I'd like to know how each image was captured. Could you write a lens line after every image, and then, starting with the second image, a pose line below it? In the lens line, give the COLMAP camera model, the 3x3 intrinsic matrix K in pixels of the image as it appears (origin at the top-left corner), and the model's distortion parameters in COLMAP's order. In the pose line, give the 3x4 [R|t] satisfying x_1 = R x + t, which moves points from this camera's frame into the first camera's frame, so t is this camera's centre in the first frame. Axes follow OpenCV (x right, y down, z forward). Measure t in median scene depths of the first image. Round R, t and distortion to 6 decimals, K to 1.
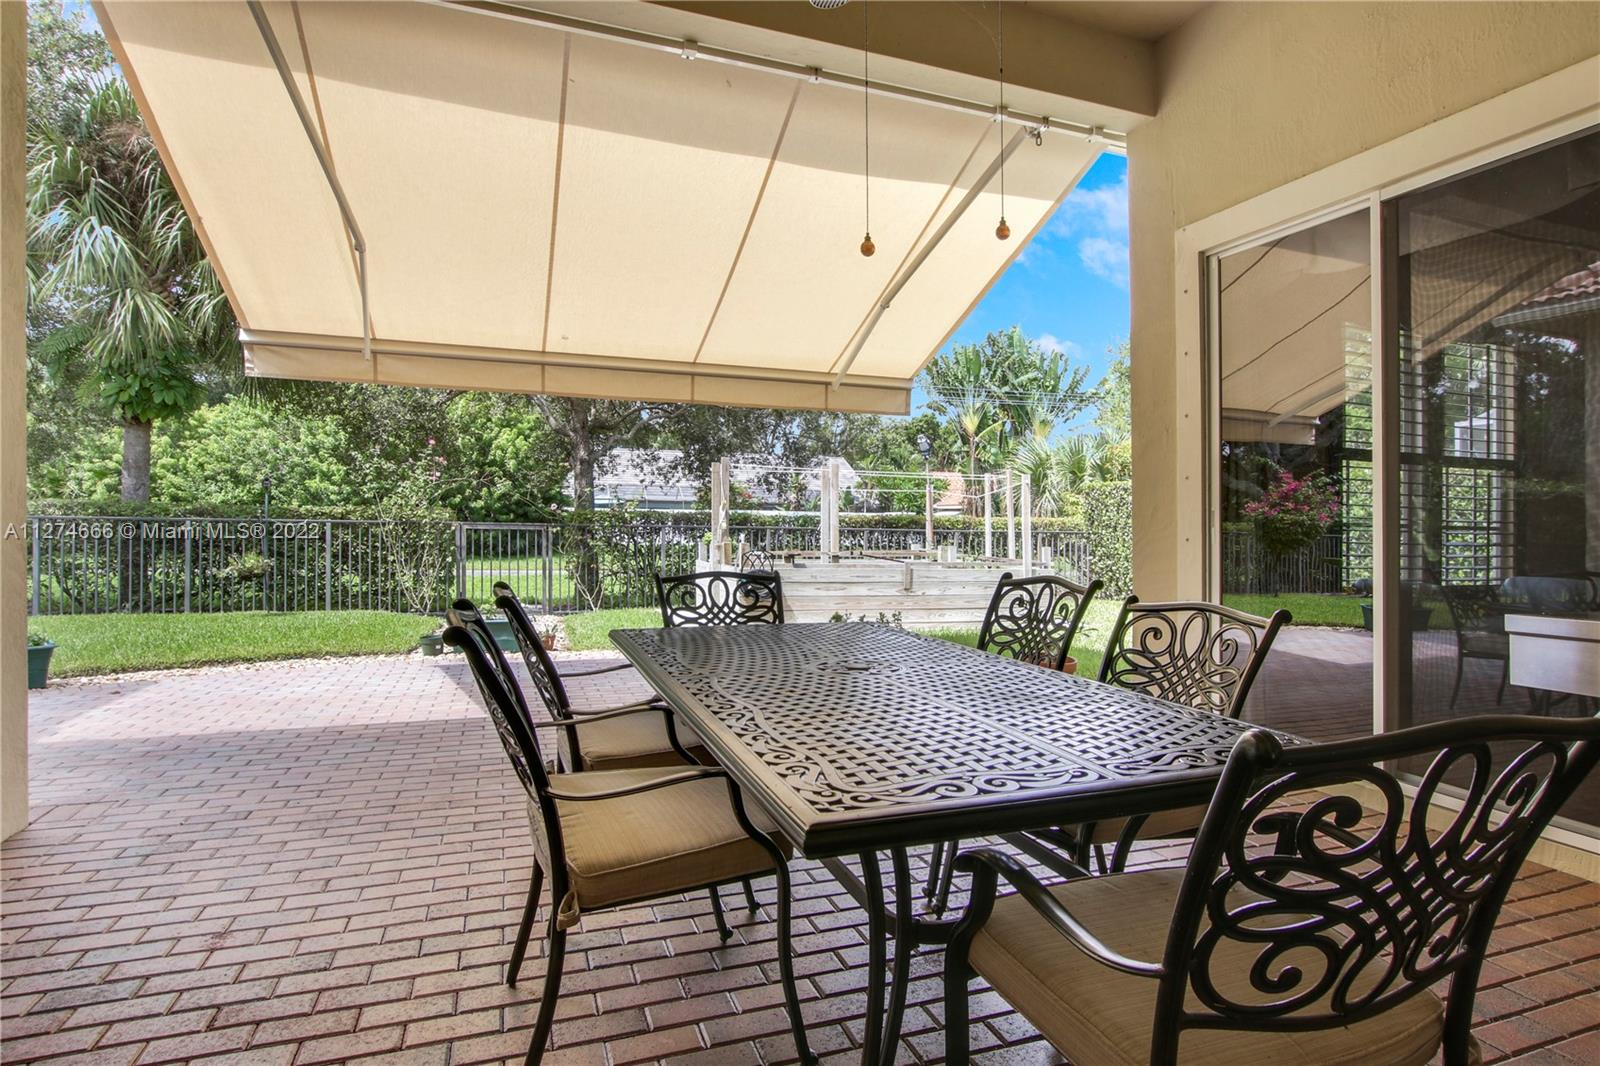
lens RADIAL K [[836.5, 0, 819.0], [0, 836.5, 540.8], [0, 0, 1]] dist [-0.018782, 0.000102]
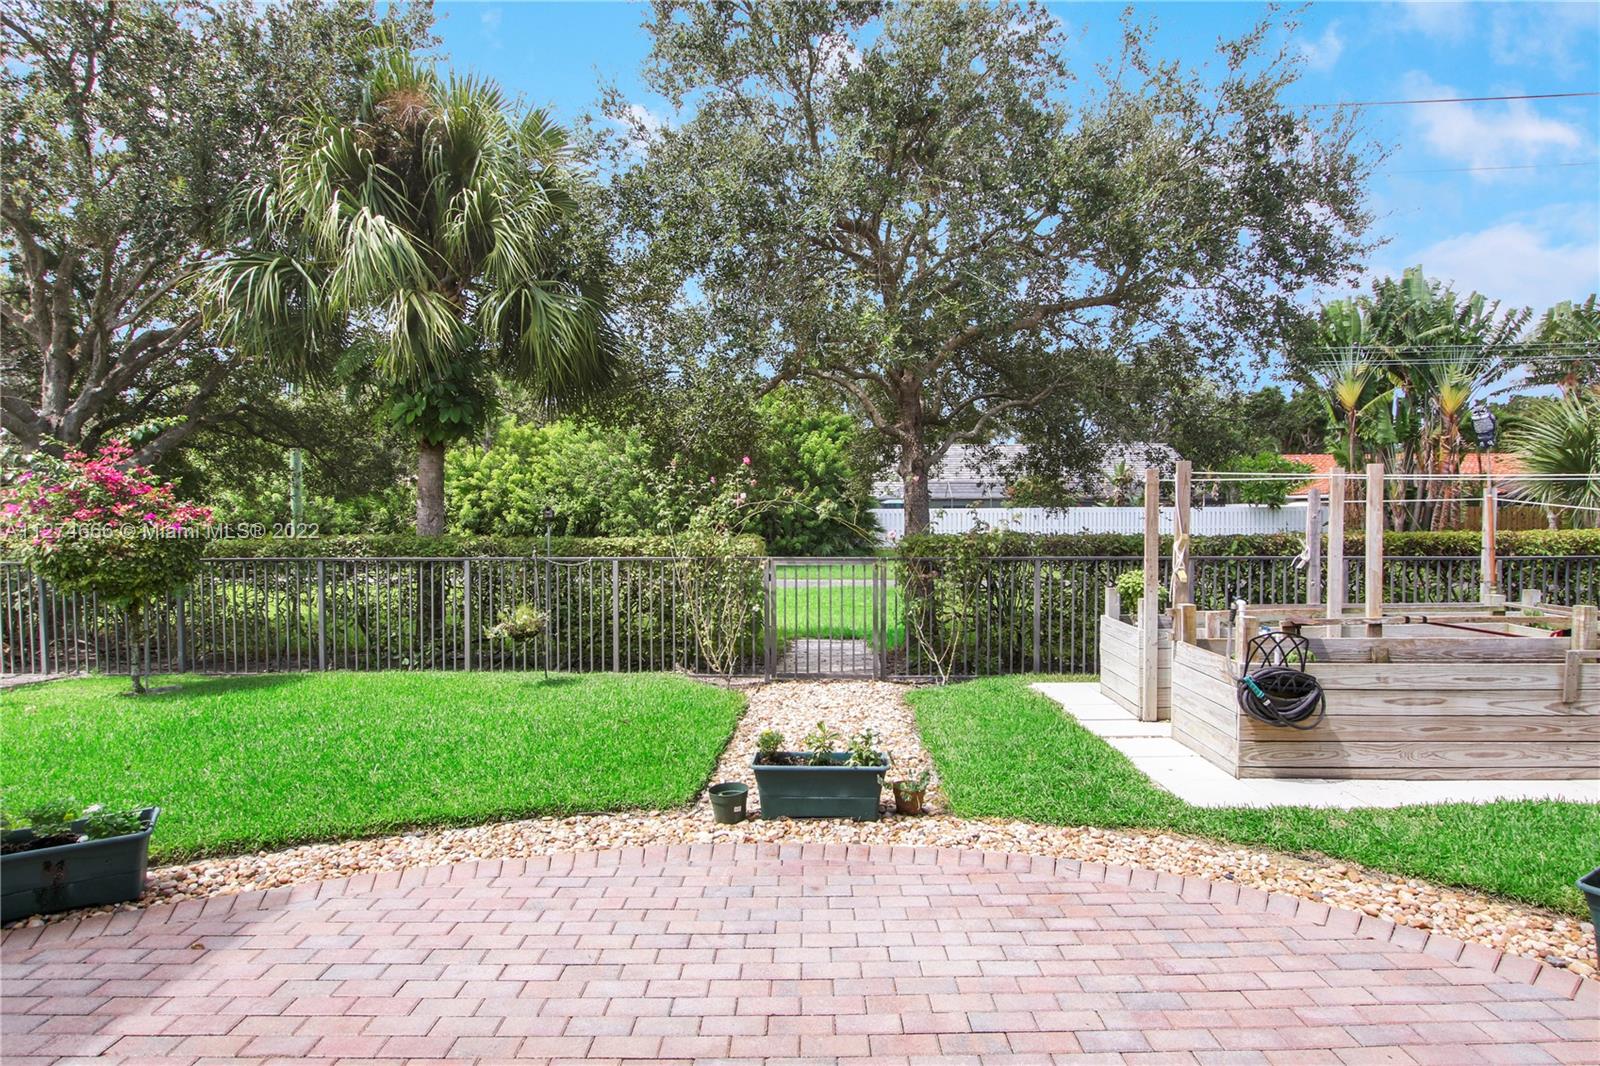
lens RADIAL K [[836.5, 0, 819.0], [0, 836.5, 540.8], [0, 0, 1]] dist [-0.018782, 0.000102]
pose [[0.940462, -0.008220, -0.339798, -0.091114], [0.011070, 0.999918, 0.006448, -0.029402], [0.339717, -0.009826, 0.940476, 0.211166]]
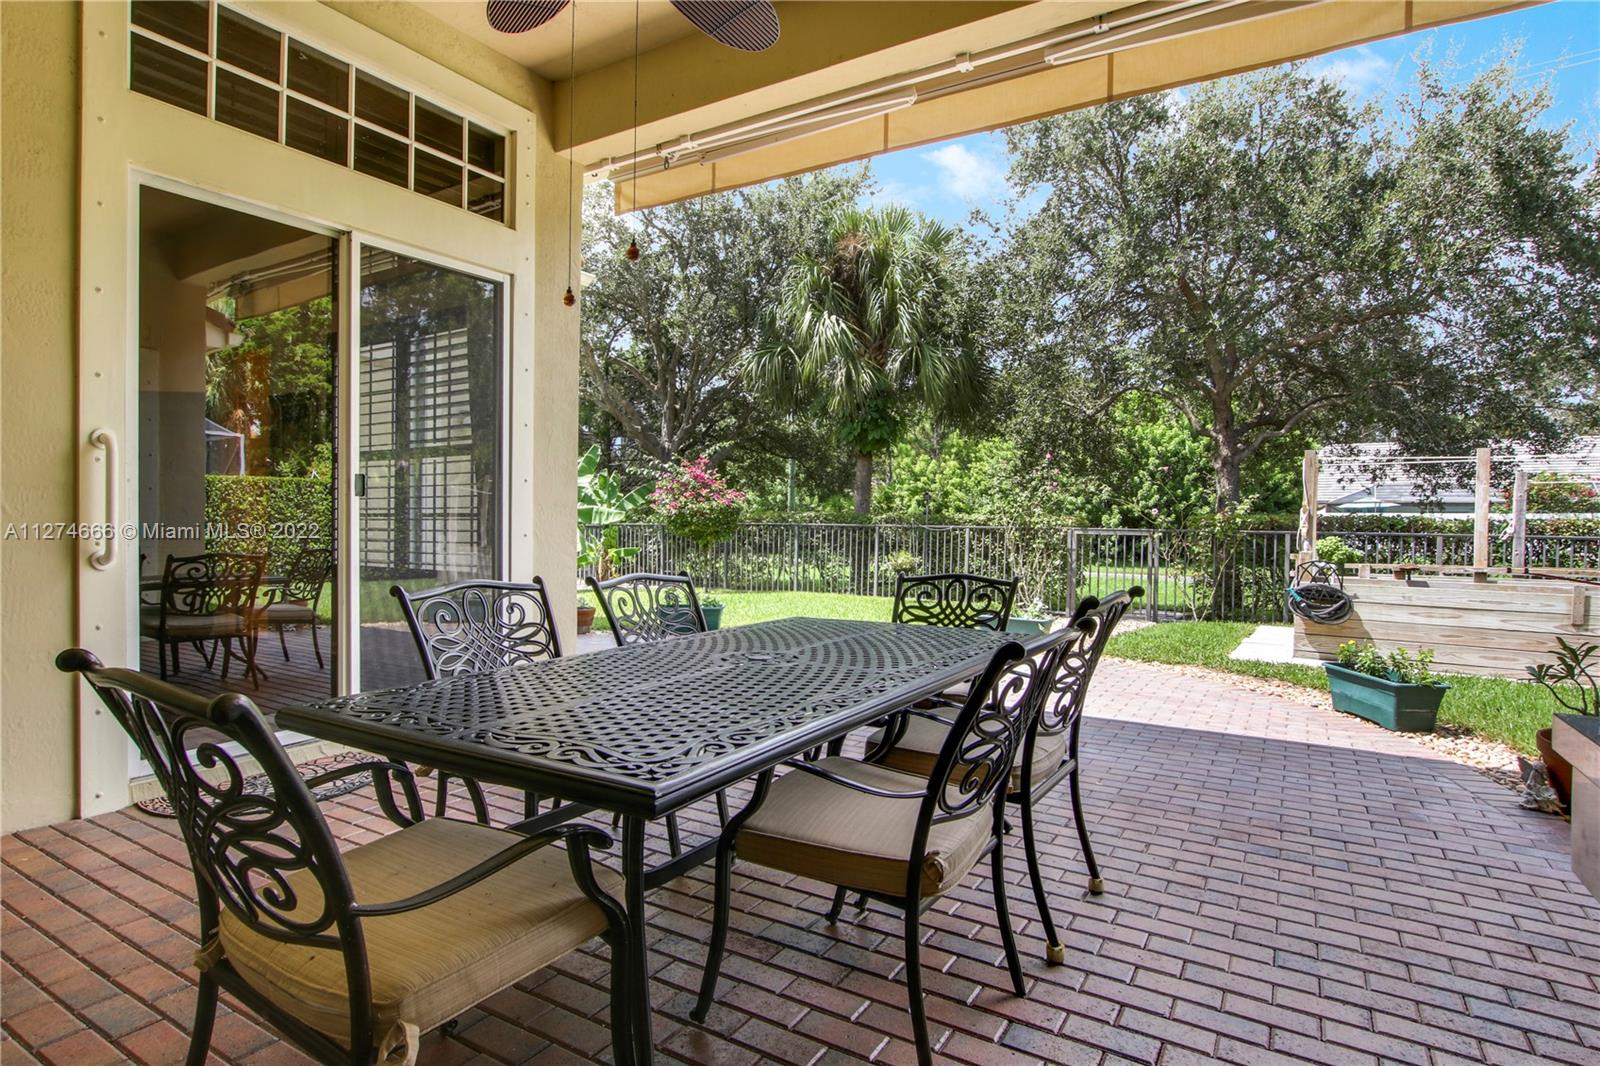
lens RADIAL K [[840.3, 0, 803.6], [0, 840.3, 527.8], [0, 0, 1]] dist [-0.041122, -0.000308]
pose [[0.622158, -0.001282, -0.782891, 0.132655], [-0.017891, 0.999714, -0.015855, 0.000212], [0.782687, 0.023871, 0.621957, 0.052950]]
